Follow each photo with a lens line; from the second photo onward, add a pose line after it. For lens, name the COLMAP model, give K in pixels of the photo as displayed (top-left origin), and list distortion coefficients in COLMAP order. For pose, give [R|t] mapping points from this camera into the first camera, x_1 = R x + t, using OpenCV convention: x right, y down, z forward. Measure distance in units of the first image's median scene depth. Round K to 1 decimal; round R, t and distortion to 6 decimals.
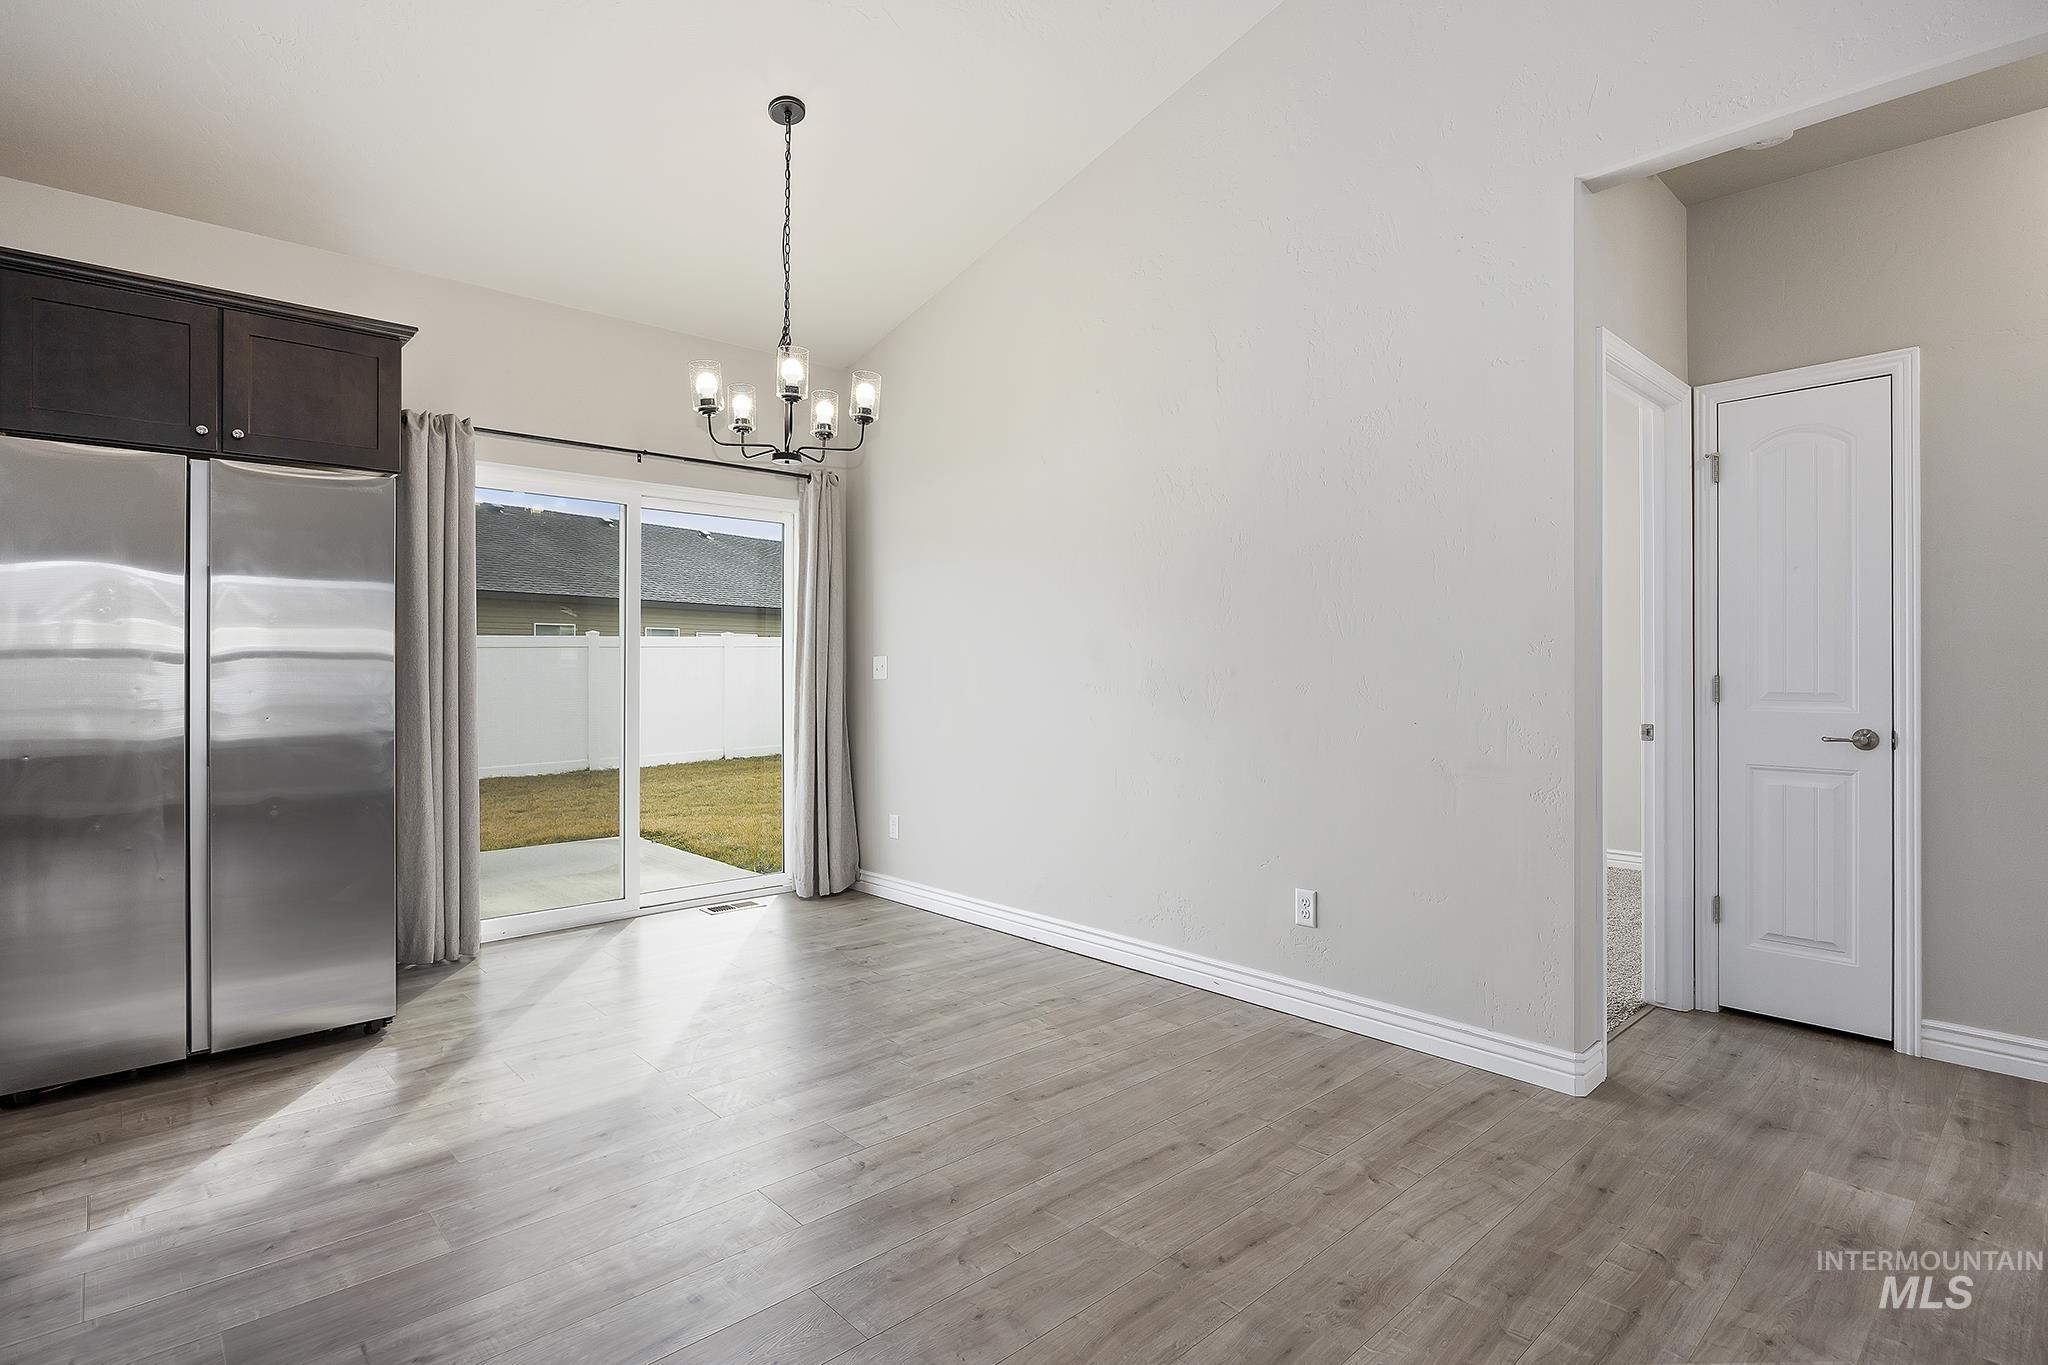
lens RADIAL K [[1010.4, 0, 1024.0], [0, 1010.4, 682.5], [0, 0, 1]] dist [-0.011190, 0.000948]
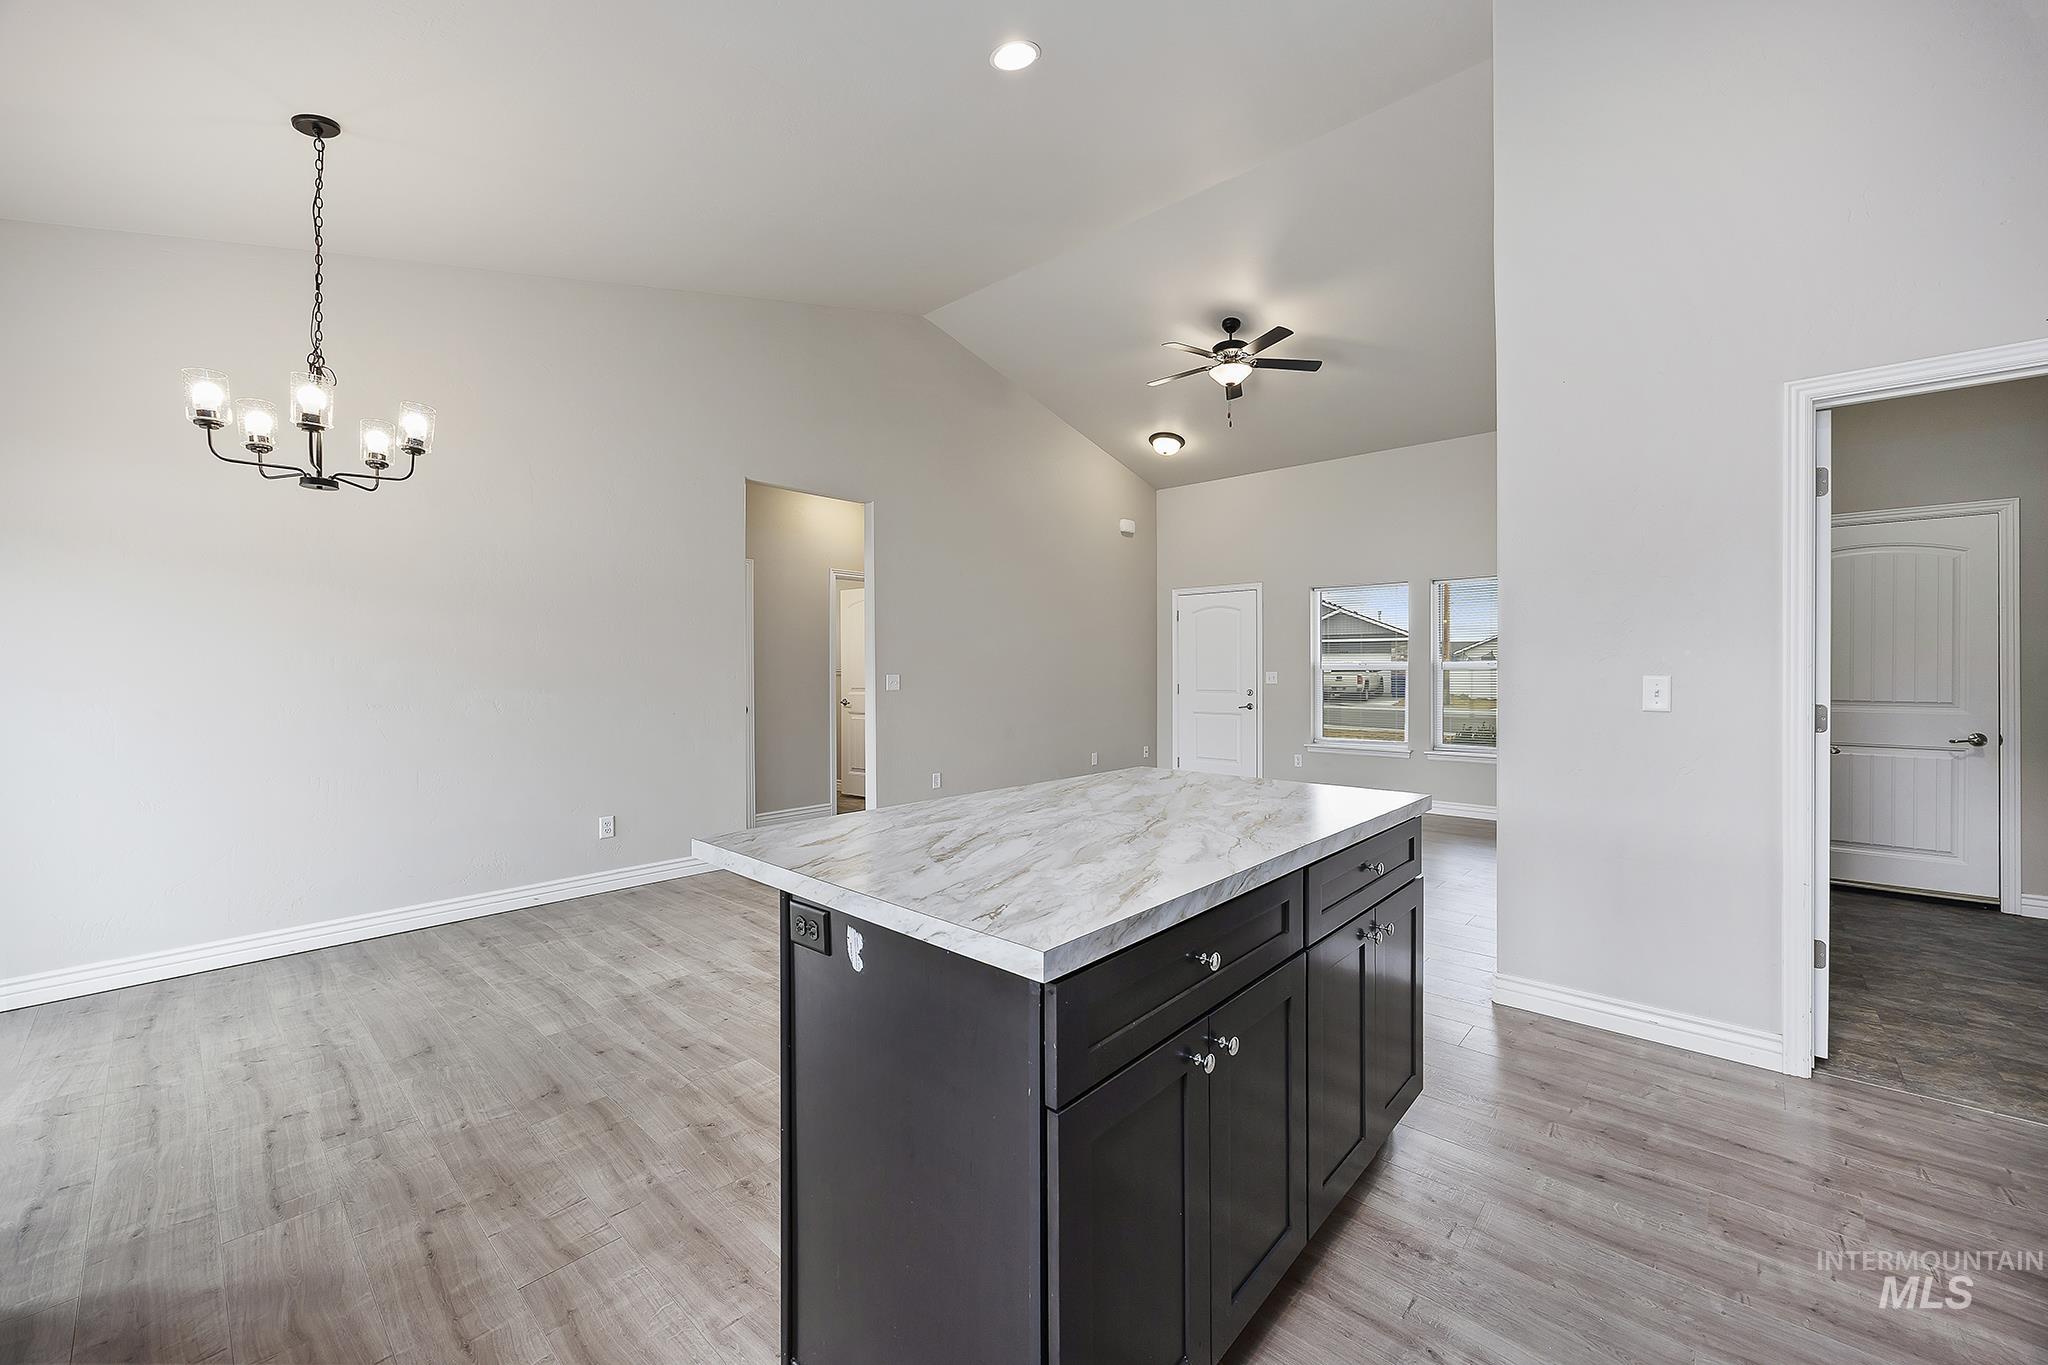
lens RADIAL K [[790.1, 0, 1036.3], [0, 790.1, 685.2], [0, 0, 1]] dist [0.000498, -0.000003]
pose [[-0.094027, -0.010687, 0.995512, -1.166889], [0.019683, 0.999727, 0.012591, -0.022725], [-0.995375, 0.020778, -0.093791, 0.407630]]
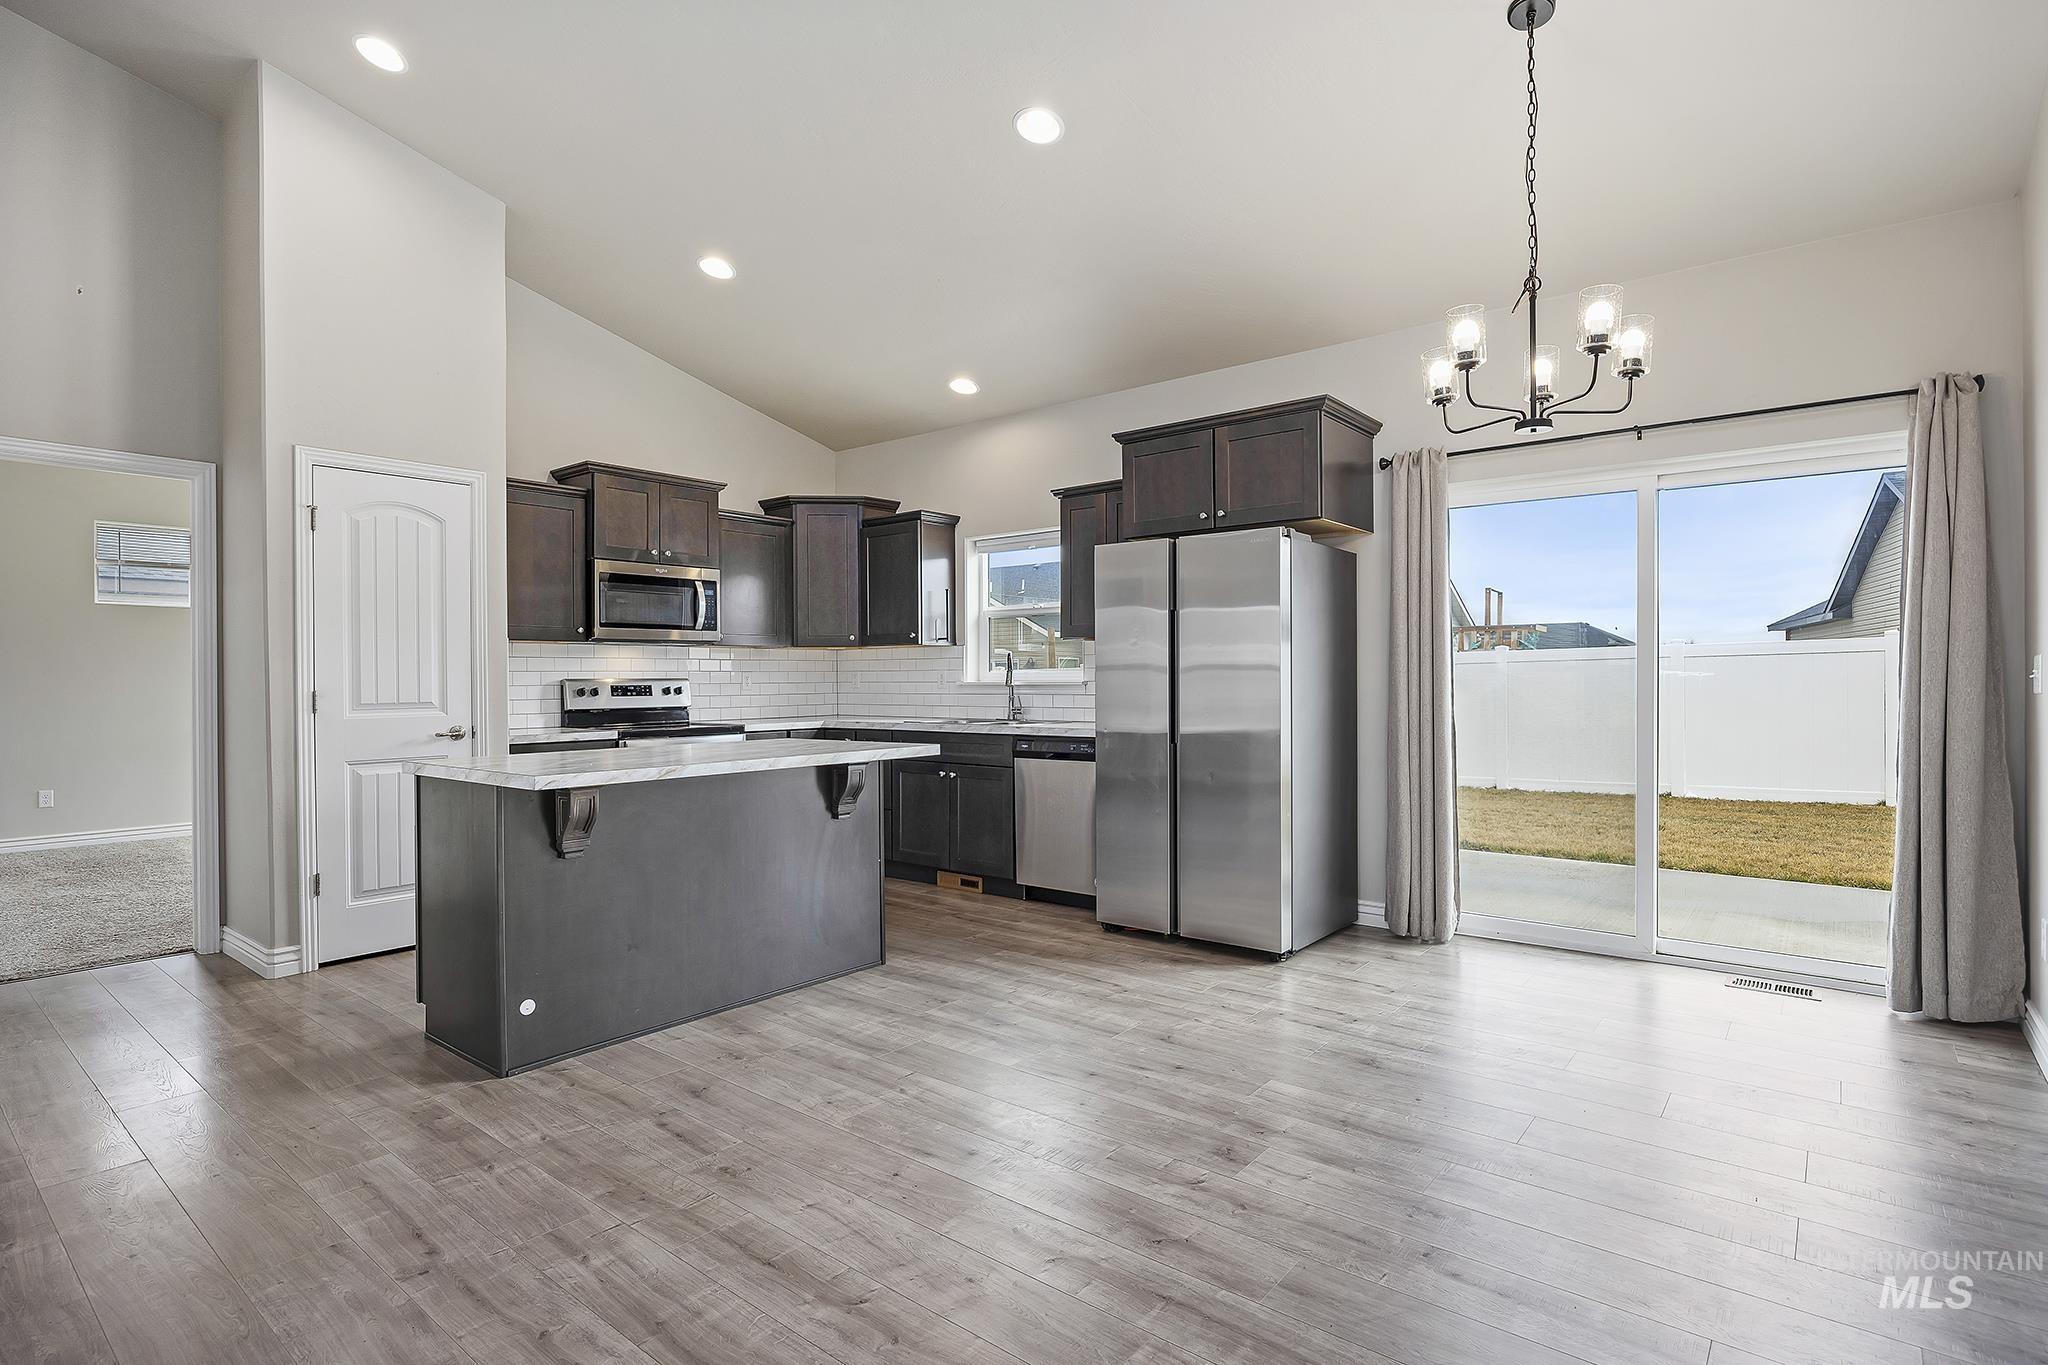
lens RADIAL K [[1010.4, 0, 1024.0], [0, 1010.4, 682.5], [0, 0, 1]] dist [-0.011190, 0.000948]
pose [[0.140788, 0.005357, -0.990025, 0.576284], [-0.009437, 0.999947, 0.004069, -0.008852], [0.989995, 0.008770, 0.140832, 0.503255]]
